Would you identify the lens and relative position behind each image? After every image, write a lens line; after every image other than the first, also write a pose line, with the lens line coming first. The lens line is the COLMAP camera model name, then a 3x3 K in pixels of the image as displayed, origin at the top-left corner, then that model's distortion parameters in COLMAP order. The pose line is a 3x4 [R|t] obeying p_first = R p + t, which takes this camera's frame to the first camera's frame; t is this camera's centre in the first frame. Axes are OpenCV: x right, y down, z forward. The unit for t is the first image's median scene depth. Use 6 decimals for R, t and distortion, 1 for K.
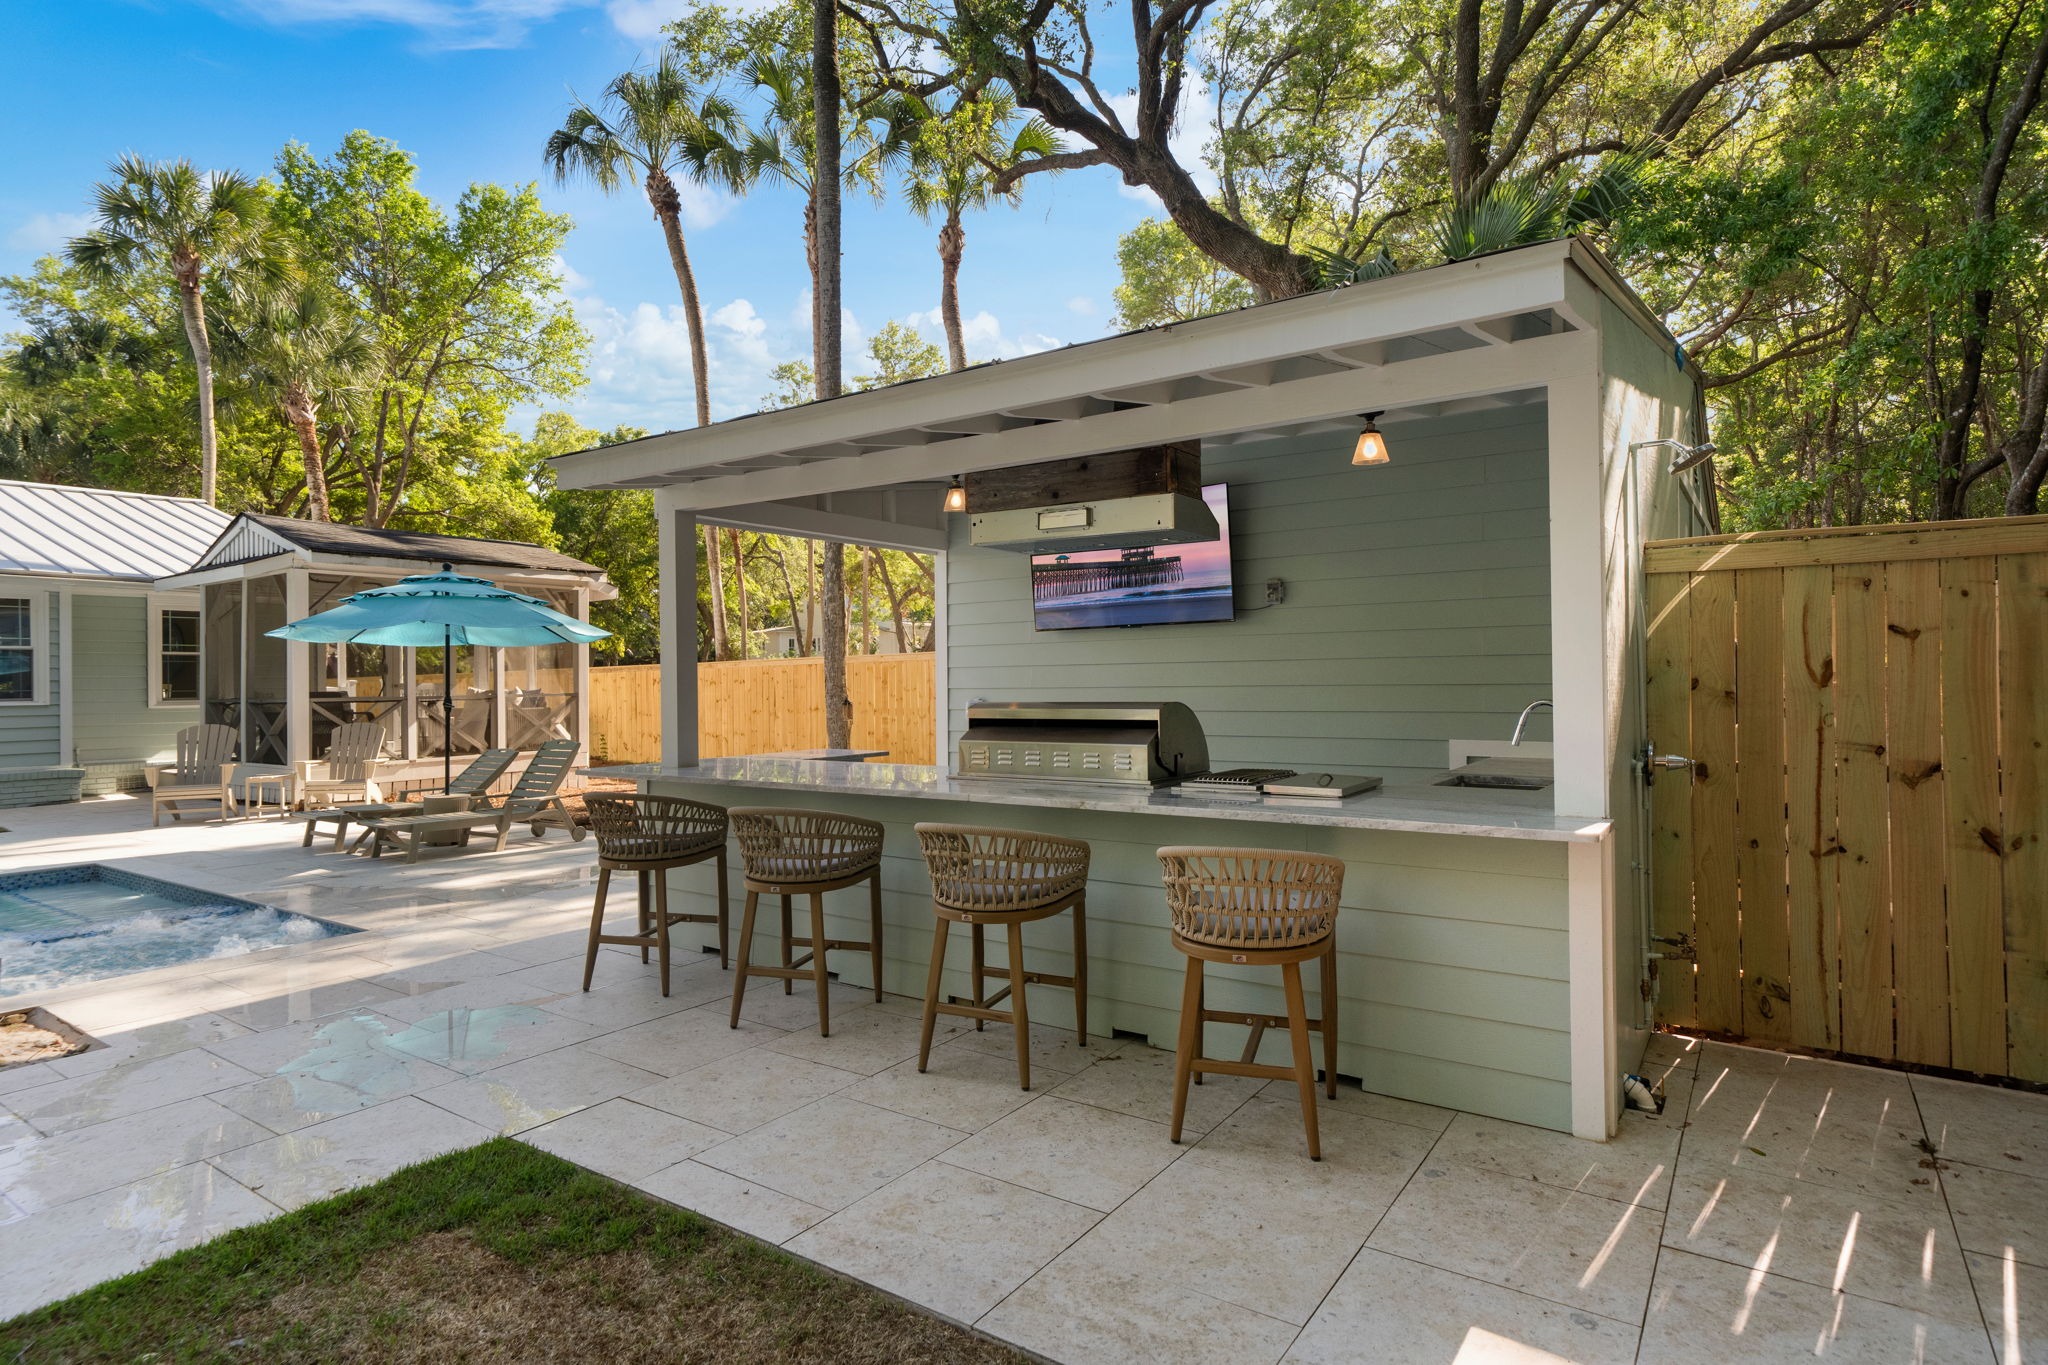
lens RADIAL K [[1089.6, 0, 1015.8], [0, 1089.6, 677.1], [0, 0, 1]] dist [-0.003133, -0.000612]
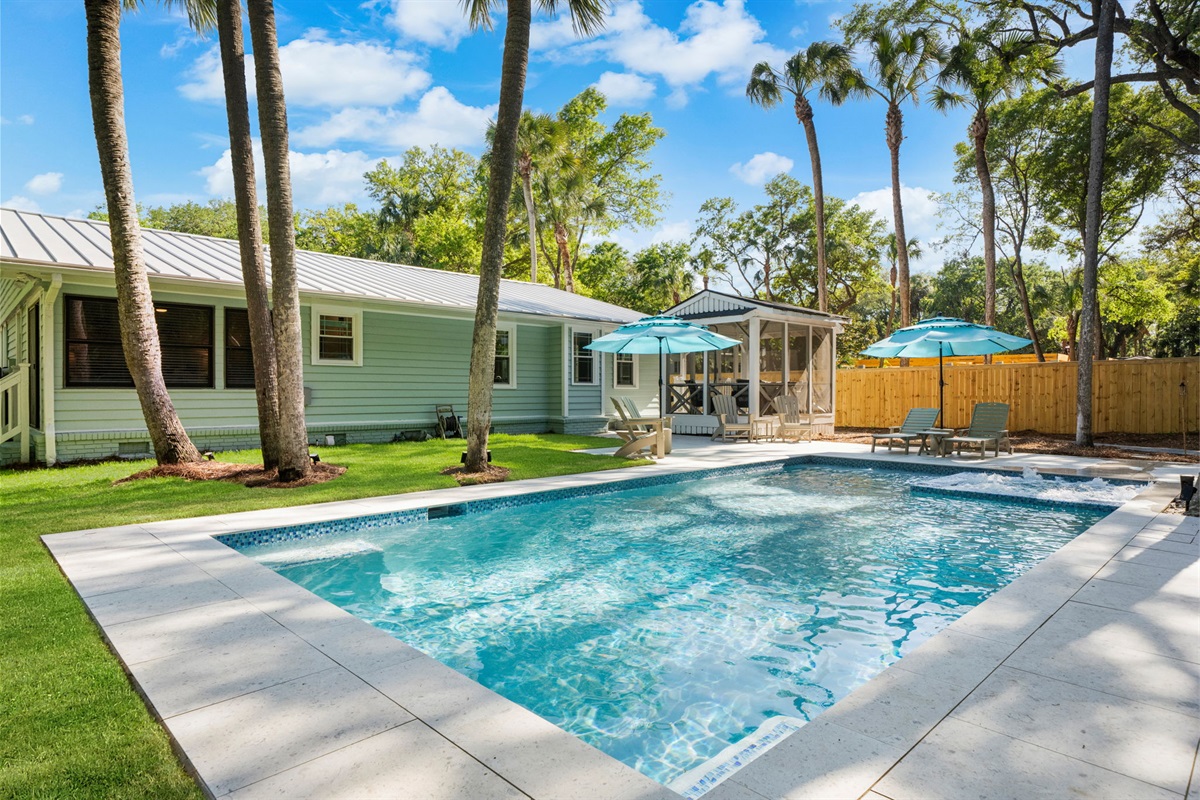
lens RADIAL K [[667.2, 0, 593.8], [0, 667.2, 399.1], [0, 0, 1]] dist [-0.021247, -0.000927]
pose [[0.981117, 0.016352, -0.192722, -0.608925], [-0.013250, 0.999761, 0.017372, 0.027561], [0.192960, -0.014490, 0.981100, -0.213223]]
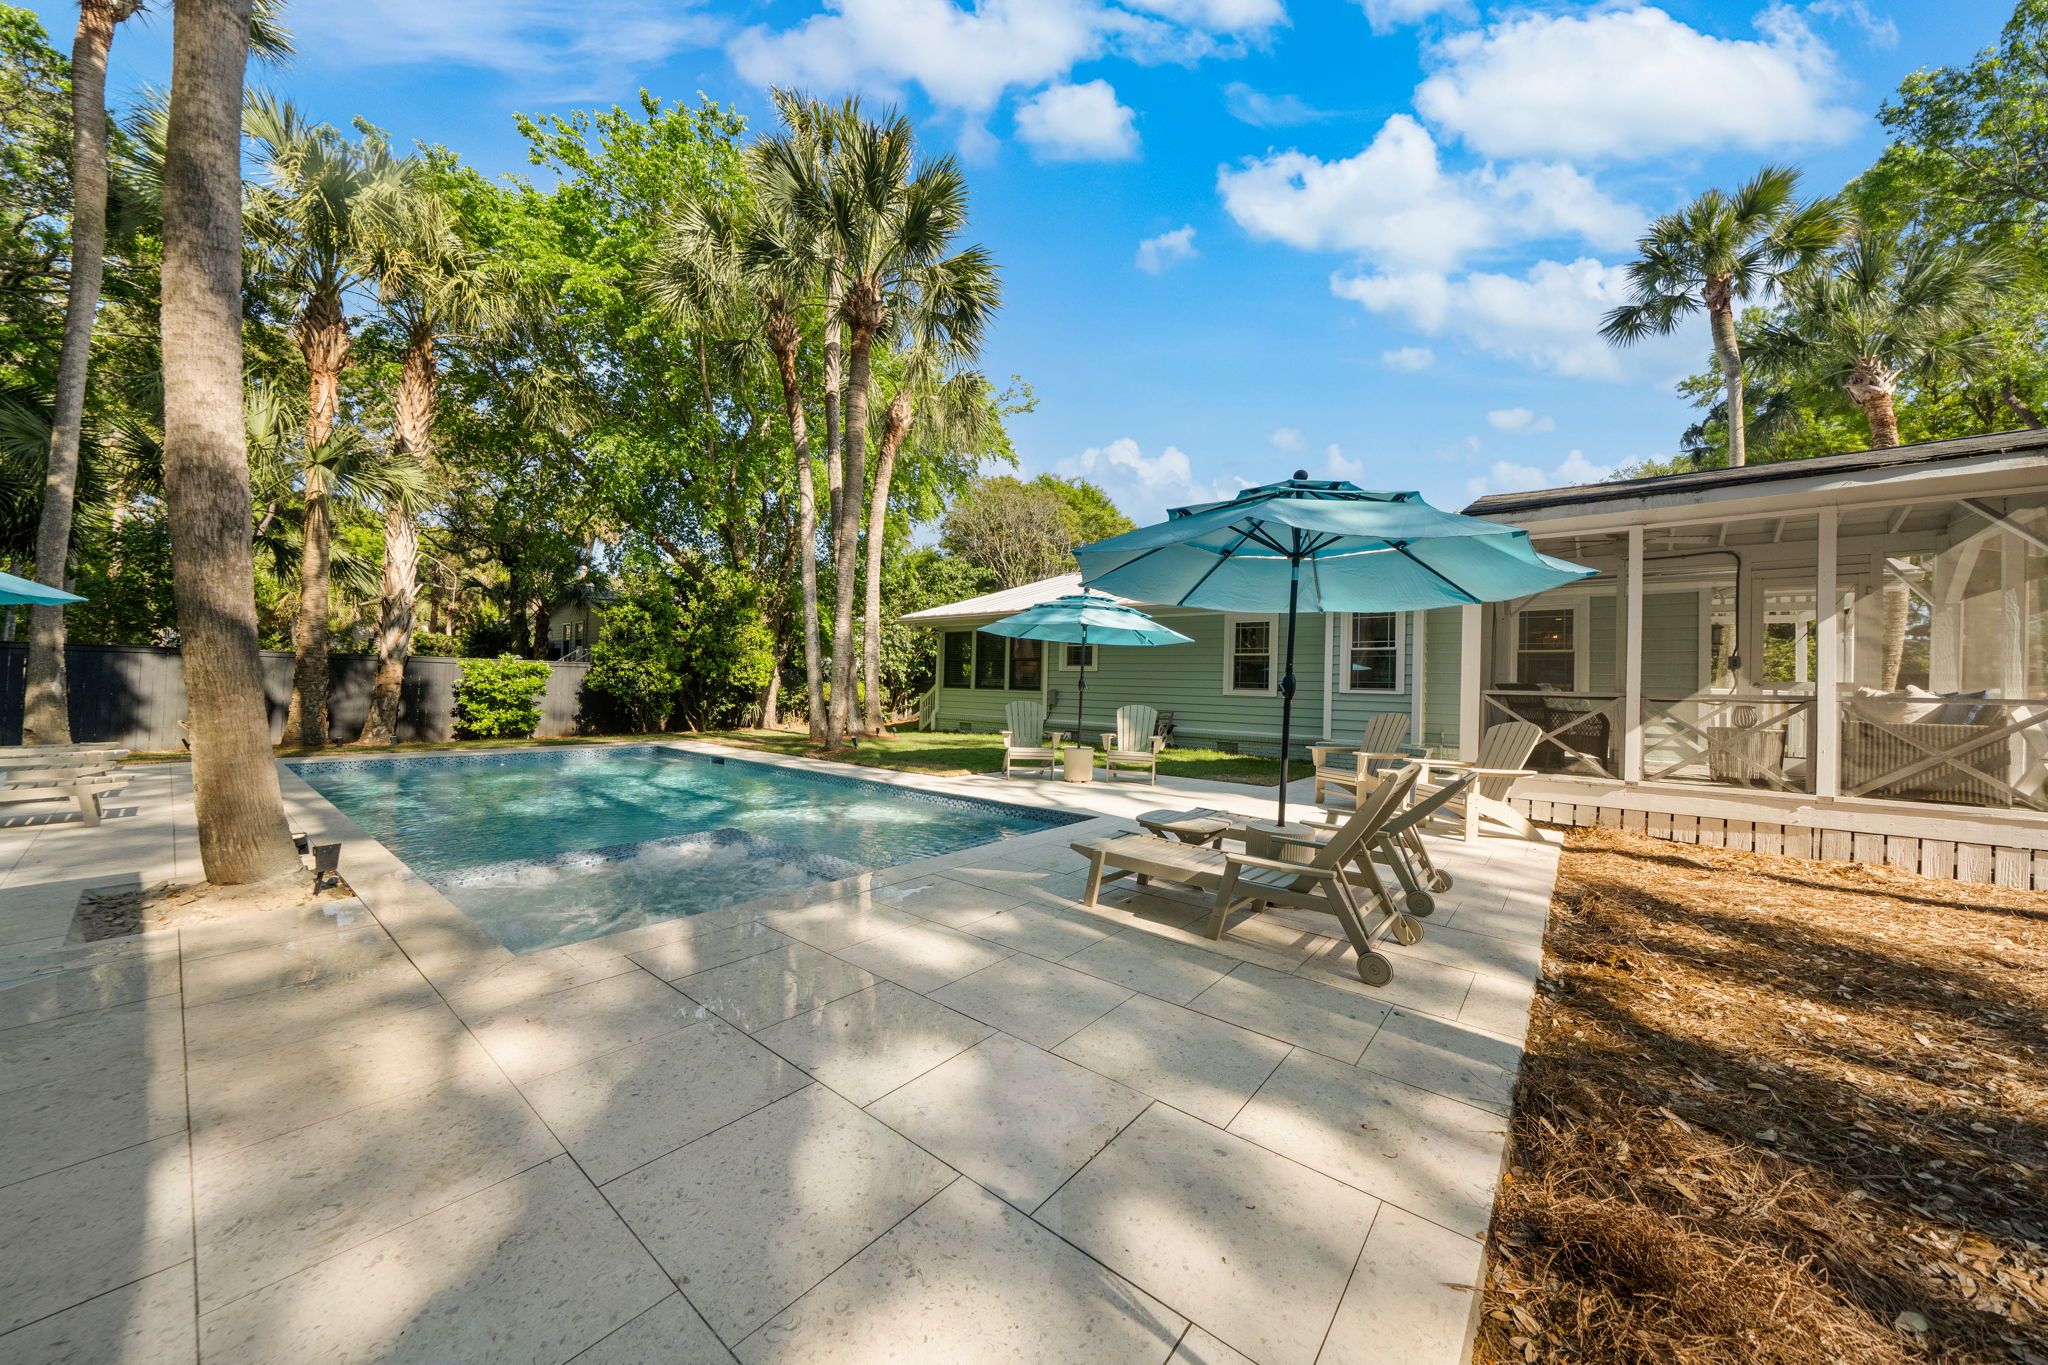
lens RADIAL K [[695.9, 0, 1024.0], [0, 695.9, 682.5], [0, 0, 1]] dist [-0.000090, -0.000054]
pose [[-0.071724, 0.004221, -0.997416, -0.062960], [-0.020886, 0.999765, 0.005733, 0.015465], [0.997206, 0.021243, -0.071619, 0.580482]]
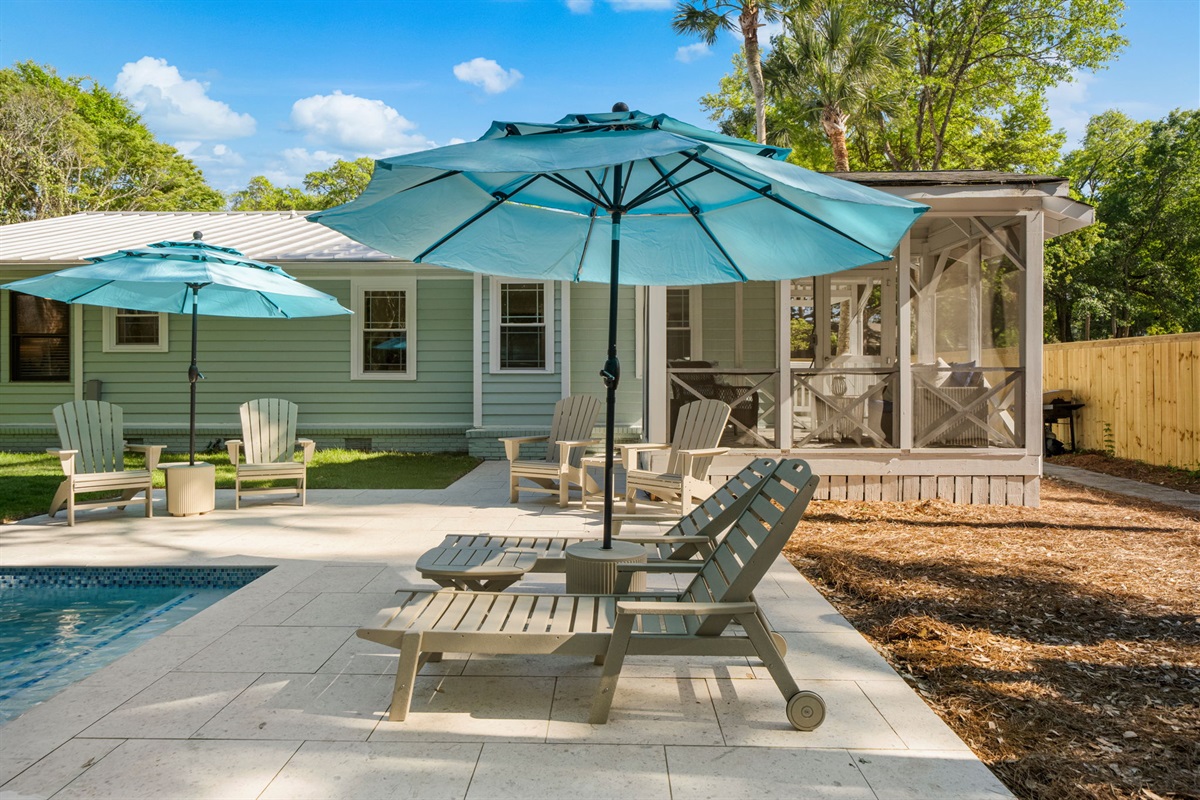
lens RADIAL K [[806.0, 0, 593.4], [0, 806.0, 378.4], [0, 0, 1]] dist [-0.000872, -0.000565]
pose [[0.552248, 0.017223, -0.833502, -0.137257], [-0.002217, 0.999813, 0.019190, 0.013287], [0.833677, -0.008750, 0.552183, 0.519402]]
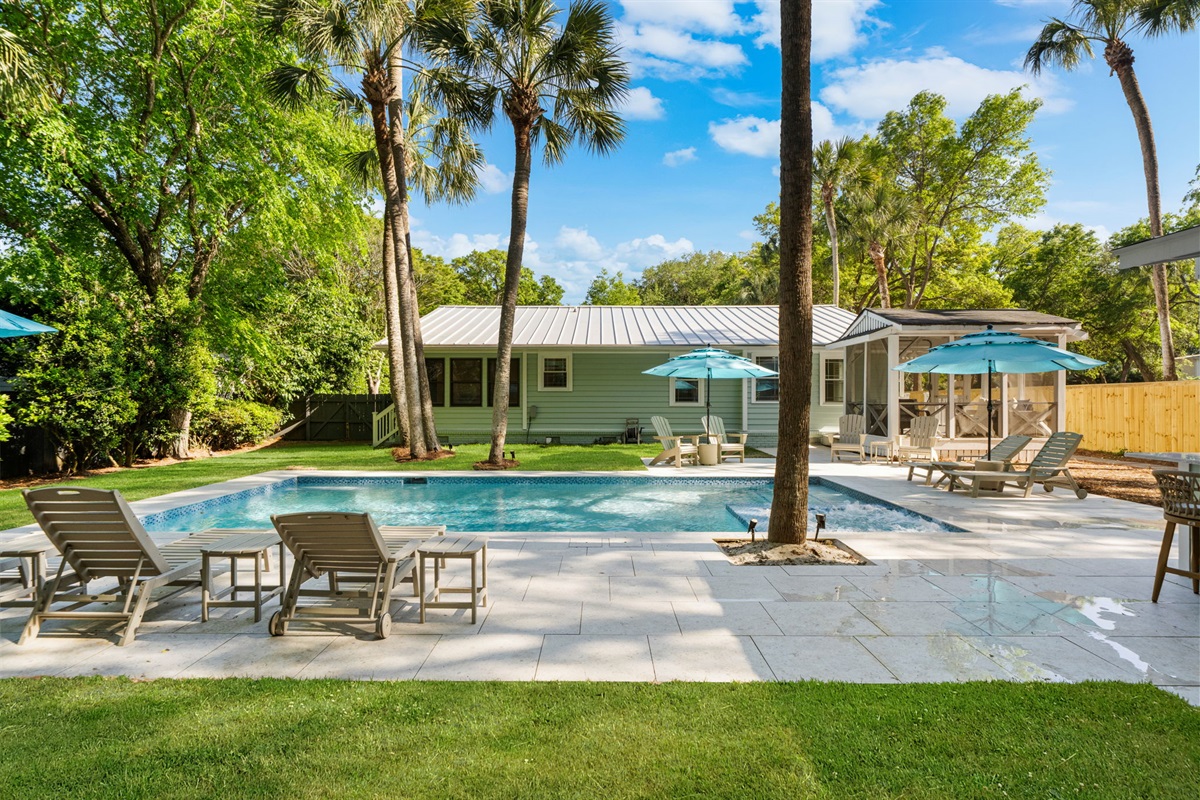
lens RADIAL K [[619.9, 0, 600.0], [0, 619.9, 400.0], [0, 0, 1]] dist [-0.001291, -0.001348]
pose [[0.563735, 0.015368, -0.825813, -0.042257], [-0.004579, 0.999870, 0.015481, 0.000623], [0.825943, -0.004946, 0.563732, -0.035615]]
